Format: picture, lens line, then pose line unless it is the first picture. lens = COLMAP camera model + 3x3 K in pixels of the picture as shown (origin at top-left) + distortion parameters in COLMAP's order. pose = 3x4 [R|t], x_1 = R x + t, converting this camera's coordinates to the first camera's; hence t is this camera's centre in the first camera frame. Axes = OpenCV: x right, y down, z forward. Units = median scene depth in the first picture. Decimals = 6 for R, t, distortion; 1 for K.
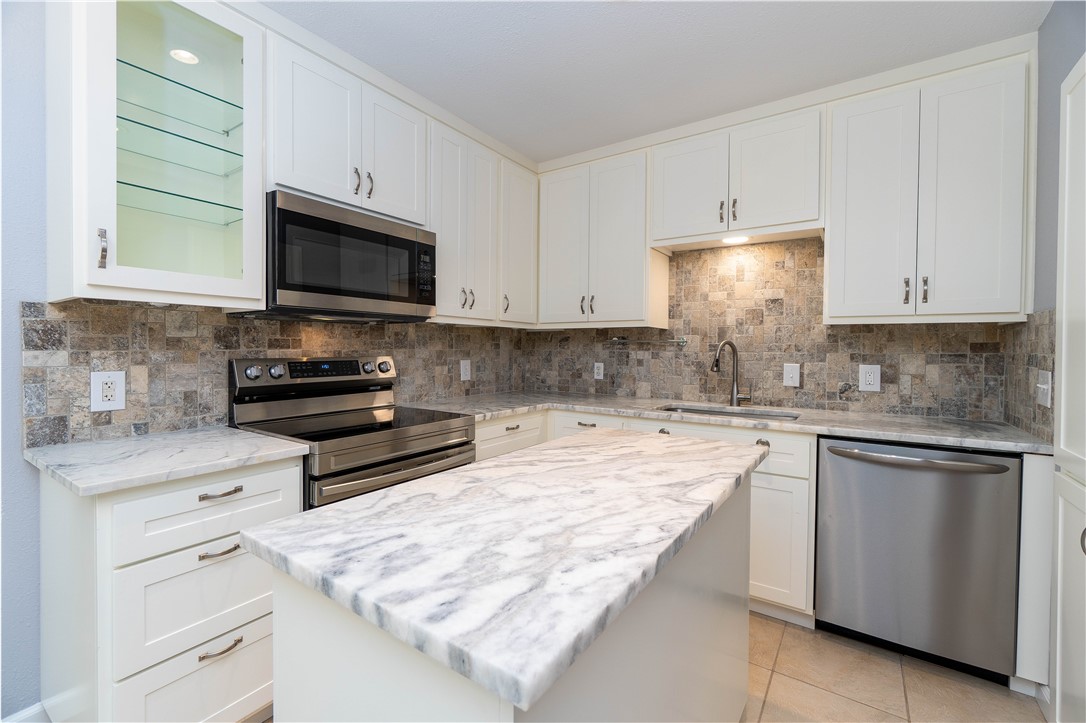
lens RADIAL K [[471.7, 0, 536.3], [0, 471.7, 358.8], [0, 0, 1]] dist [-0.001154, 0.002239]
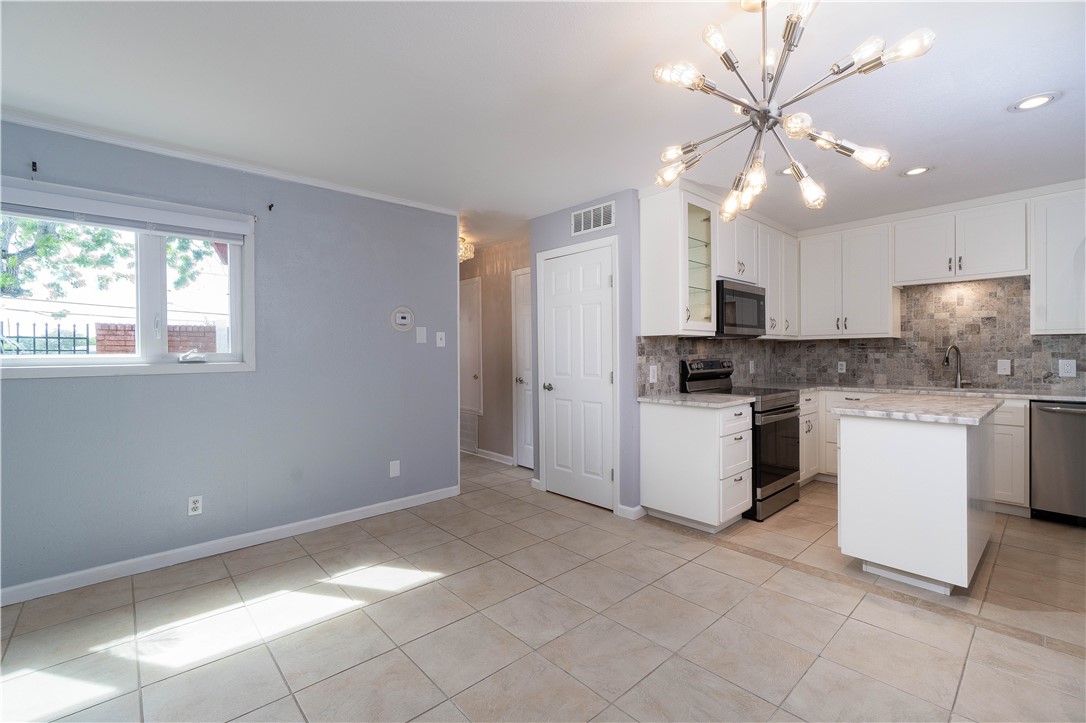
lens RADIAL K [[471.7, 0, 542.8], [0, 471.7, 358.6], [0, 0, 1]] dist [-0.001154, 0.002239]
pose [[0.974243, -0.012839, -0.225133, -0.580573], [0.010184, 0.999864, -0.012954, 0.011367], [0.225269, 0.010328, 0.974242, -0.840548]]
